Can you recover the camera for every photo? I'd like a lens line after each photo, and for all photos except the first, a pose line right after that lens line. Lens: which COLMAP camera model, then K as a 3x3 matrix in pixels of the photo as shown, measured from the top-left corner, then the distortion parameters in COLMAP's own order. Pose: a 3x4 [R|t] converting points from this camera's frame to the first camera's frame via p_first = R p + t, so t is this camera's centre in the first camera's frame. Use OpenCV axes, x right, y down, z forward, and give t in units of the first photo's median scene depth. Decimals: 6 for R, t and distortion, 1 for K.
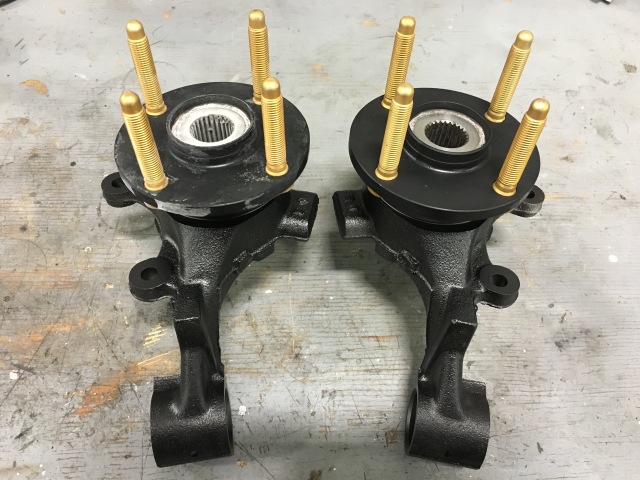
lens RADIAL K [[552.6, 0, 320.0], [0, 552.6, 240.0], [0, 0, 1]] dist [0.085521, -0.135179]
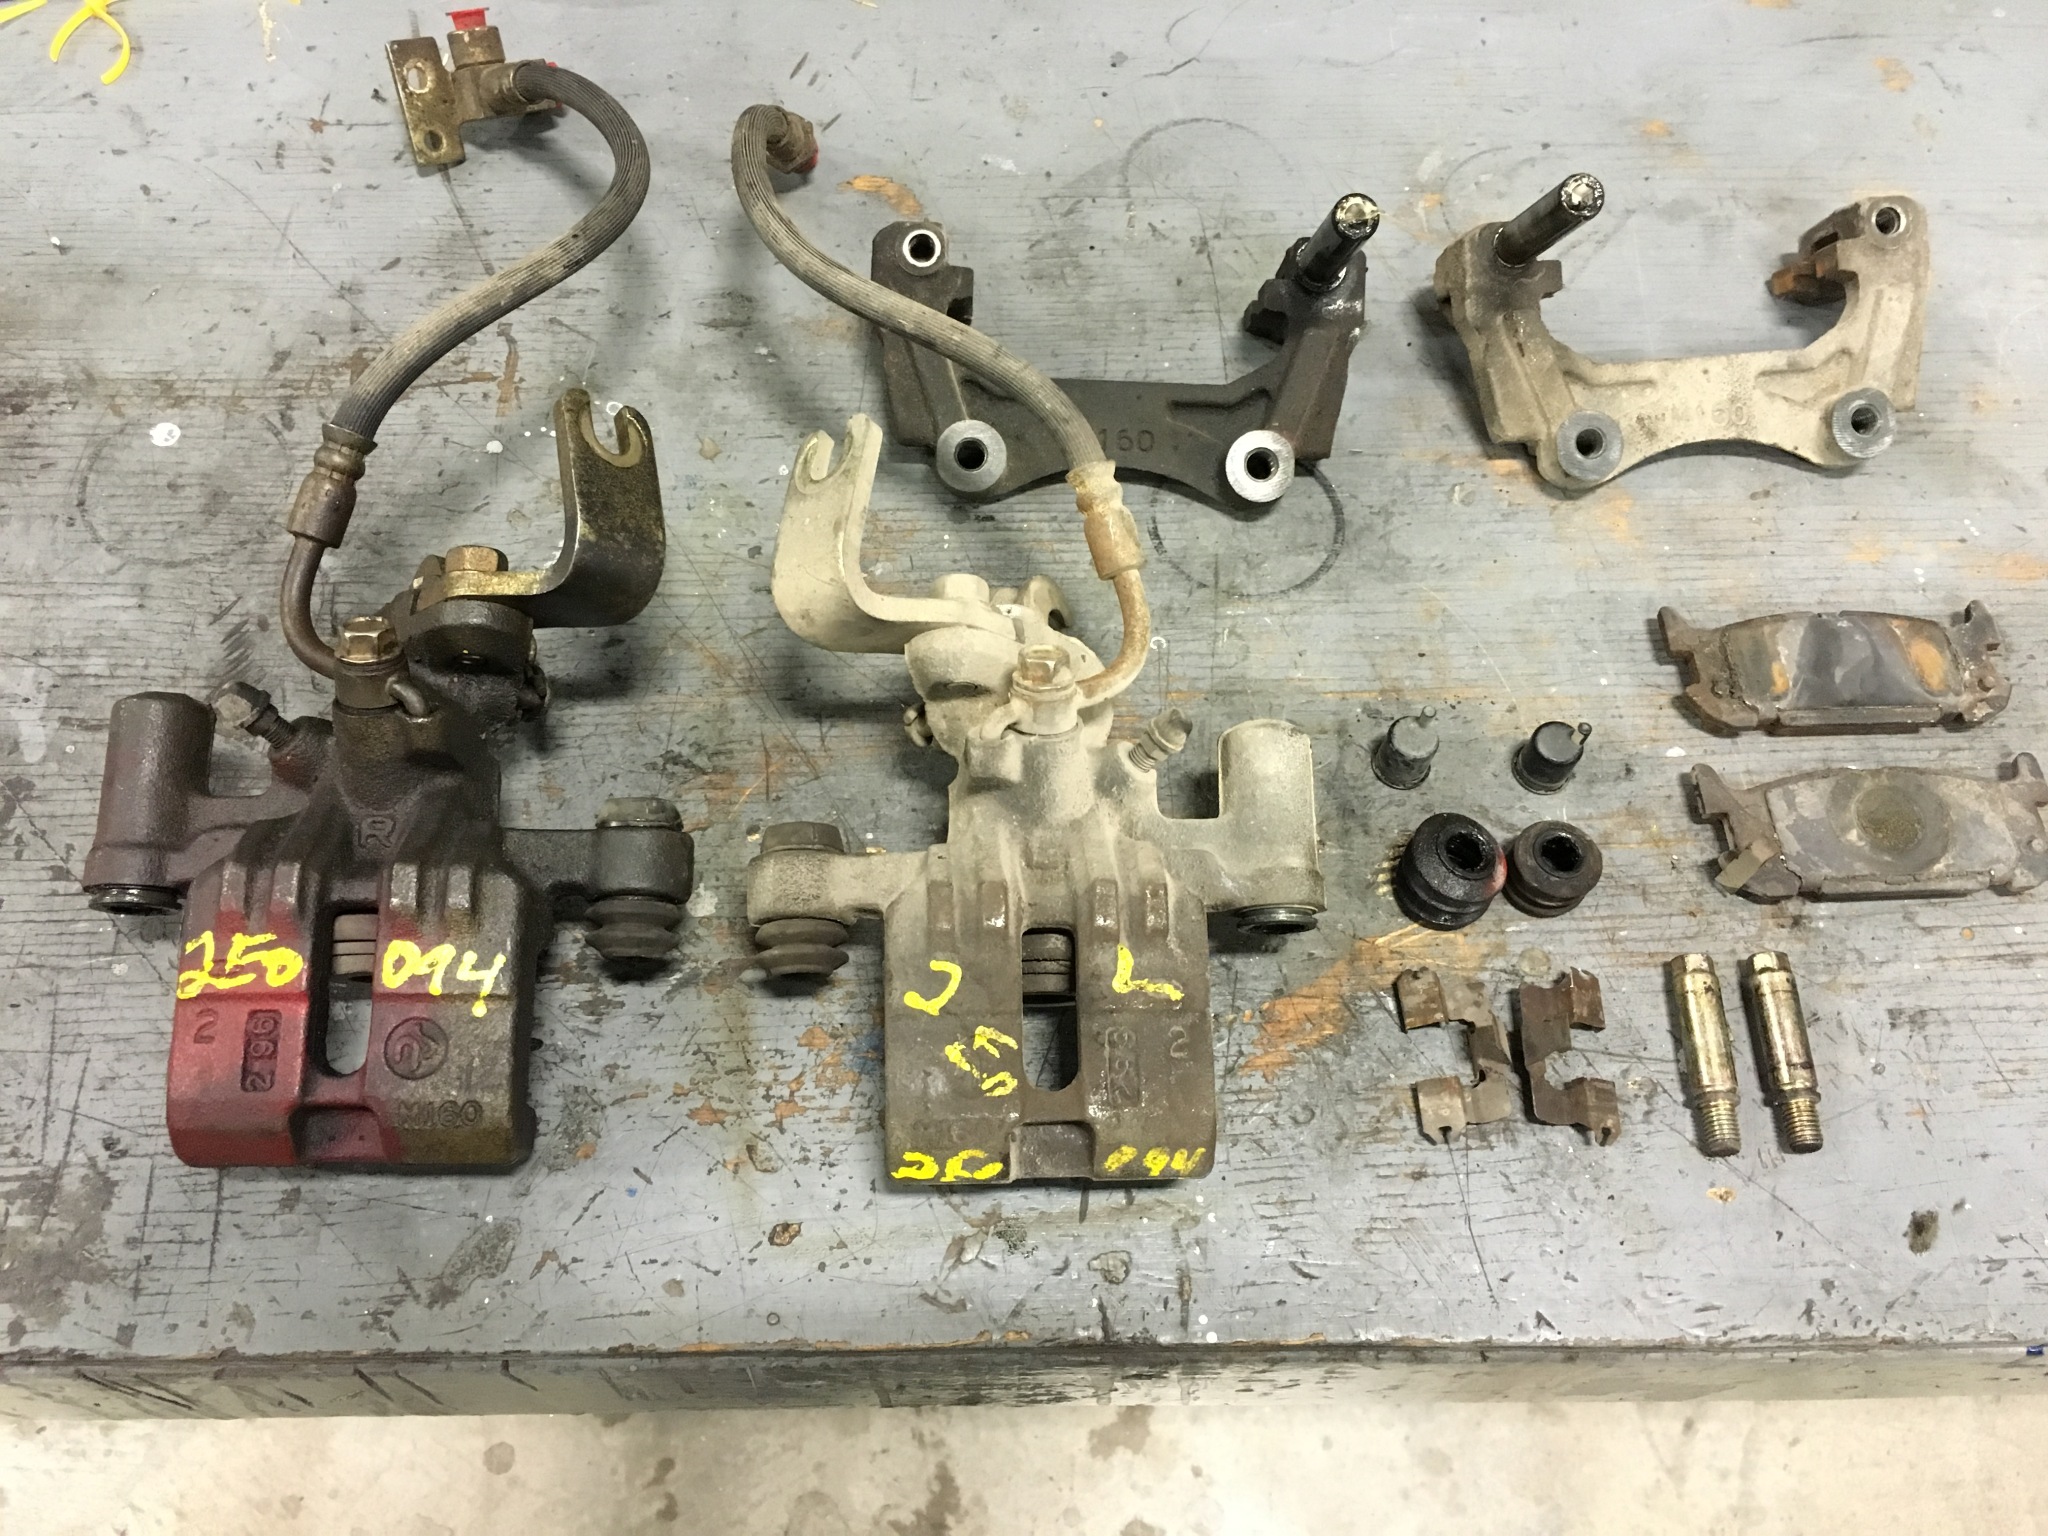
lens RADIAL K [[1768.4, 0, 1024.0], [0, 1768.4, 768.0], [0, 0, 1]] dist [0.085521, -0.135179]
pose [[0.999911, -0.010537, 0.008197, -0.562541], [0.010259, 0.999396, 0.033205, 0.064438], [-0.008542, -0.033118, 0.999415, -0.169654]]
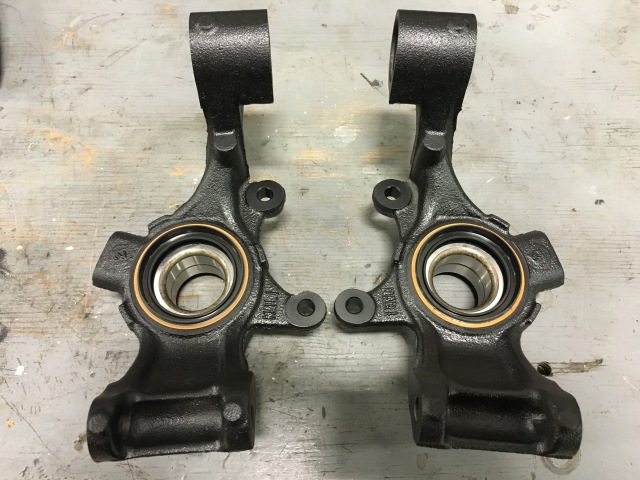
lens RADIAL K [[552.6, 0, 320.0], [0, 552.6, 240.0], [0, 0, 1]] dist [0.085521, -0.135179]
pose [[0.999339, 0.011227, -0.034588, 0.392977], [-0.008491, 0.996899, 0.078237, 0.000632], [0.035359, -0.077892, 0.996335, 0.066508]]
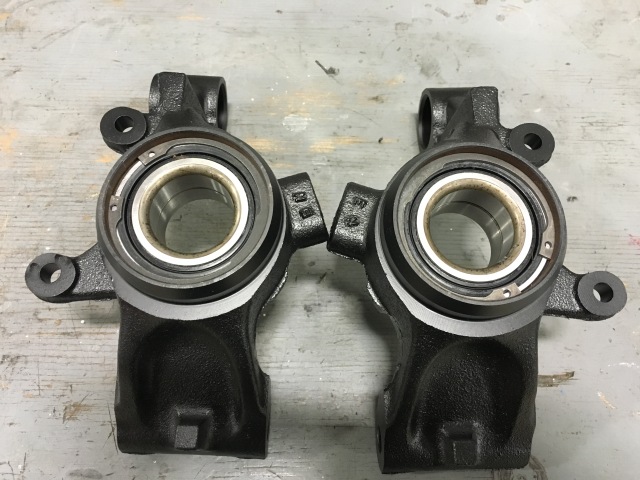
lens RADIAL K [[552.6, 0, 320.0], [0, 552.6, 240.0], [0, 0, 1]] dist [0.085521, -0.135179]
pose [[0.999277, 0.024125, -0.029381, 0.485439], [-0.023478, 0.999479, 0.022162, 0.067919], [0.029901, -0.021456, 0.999323, 0.179572]]
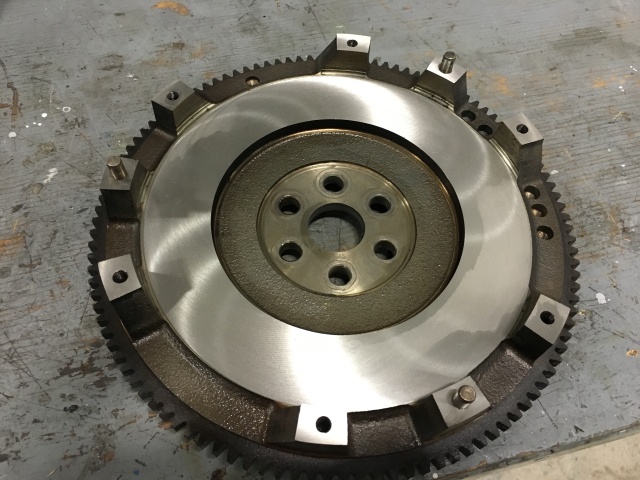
lens RADIAL K [[552.6, 0, 320.0], [0, 552.6, 240.0], [0, 0, 1]] dist [0.085521, -0.135179]
pose [[0.971095, -0.201141, 0.128516, -0.611760], [0.200749, 0.979510, 0.016134, 0.116654], [-0.129128, 0.010132, 0.991576, 0.208976]]
